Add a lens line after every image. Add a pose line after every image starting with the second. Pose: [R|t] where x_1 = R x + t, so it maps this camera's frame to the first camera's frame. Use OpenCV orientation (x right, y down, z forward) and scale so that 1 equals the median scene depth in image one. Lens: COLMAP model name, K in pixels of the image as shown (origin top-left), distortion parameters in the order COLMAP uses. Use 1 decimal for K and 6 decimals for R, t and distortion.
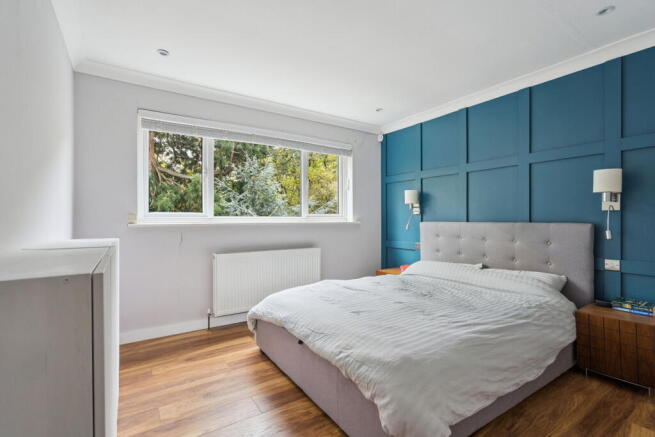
lens RADIAL K [[300.5, 0, 329.9], [0, 300.5, 219.0], [0, 0, 1]] dist [-0.000026, 0.000765]
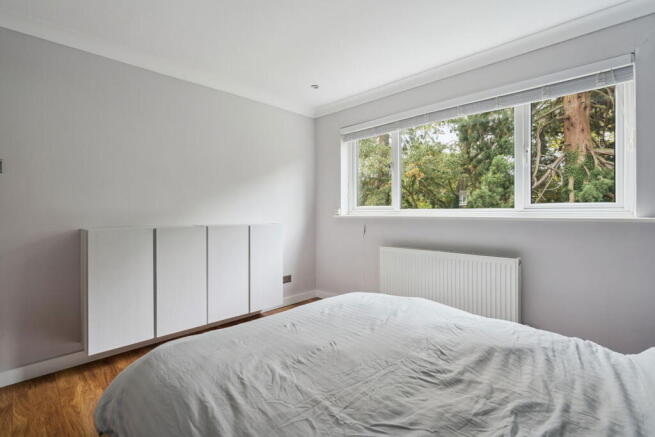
lens RADIAL K [[300.5, 0, 329.7], [0, 300.5, 212.9], [0, 0, 1]] dist [-0.000026, 0.000765]
pose [[0.209386, 0.007745, -0.977802, 0.502623], [-0.001773, 0.999970, 0.007541, -0.001932], [0.977832, 0.000155, 0.209393, 0.512144]]
